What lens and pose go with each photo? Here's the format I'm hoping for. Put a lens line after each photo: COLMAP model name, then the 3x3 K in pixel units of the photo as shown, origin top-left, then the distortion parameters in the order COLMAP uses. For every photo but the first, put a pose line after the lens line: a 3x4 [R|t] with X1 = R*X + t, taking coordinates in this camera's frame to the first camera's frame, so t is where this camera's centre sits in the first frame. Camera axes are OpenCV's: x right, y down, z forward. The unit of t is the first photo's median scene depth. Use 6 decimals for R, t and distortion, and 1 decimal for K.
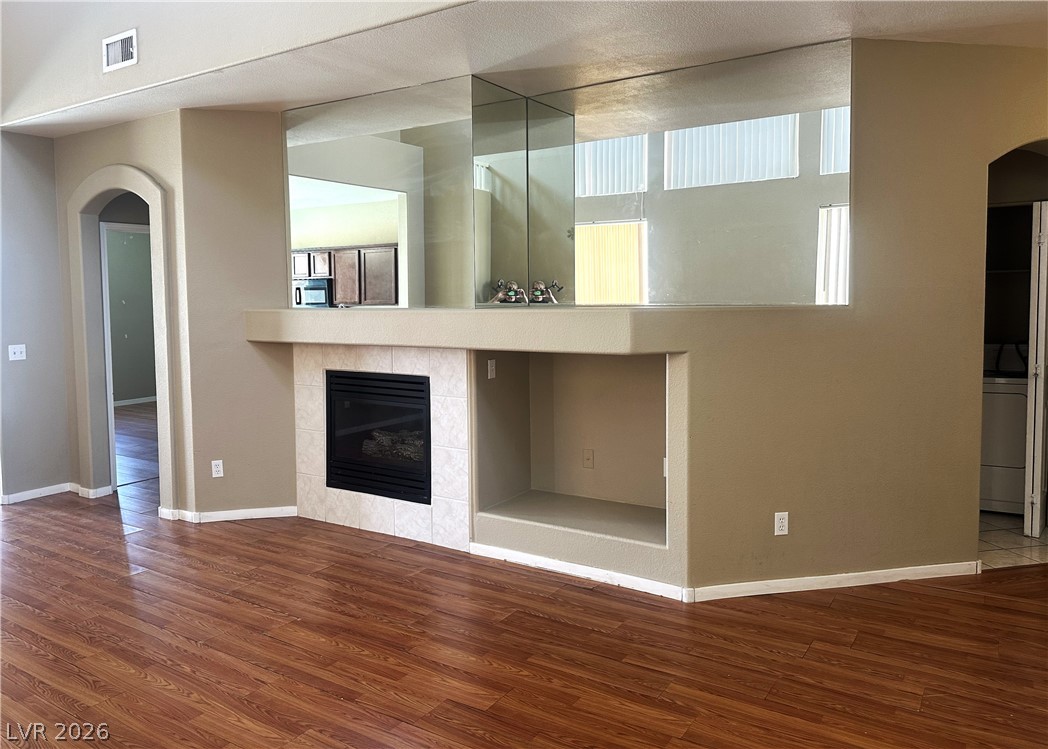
lens RADIAL K [[754.2, 0, 493.0], [0, 754.2, 333.9], [0, 0, 1]] dist [0.028490, -0.025822]
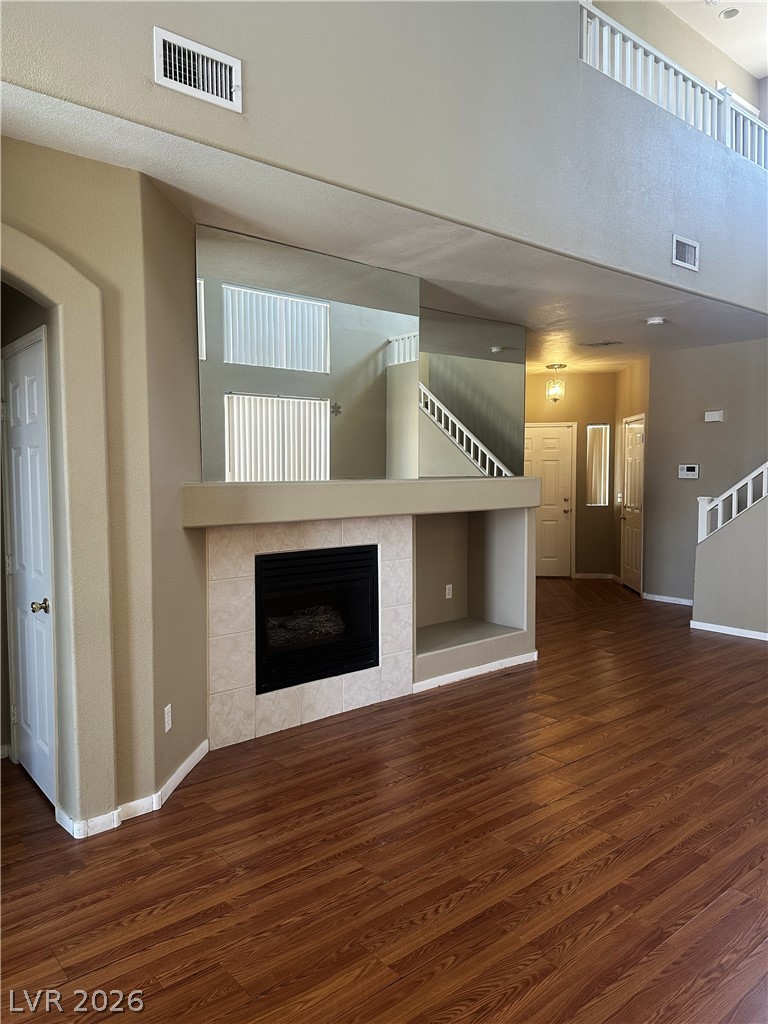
lens RADIAL K [[700.4, 0, 380.7], [0, 700.4, 514.4], [0, 0, 1]] dist [0.020496, -0.038460]
pose [[0.302311, -0.048128, 0.951994, -1.015822], [0.055422, 0.997923, 0.032850, -0.017135], [-0.951597, 0.042830, 0.304350, 0.696410]]
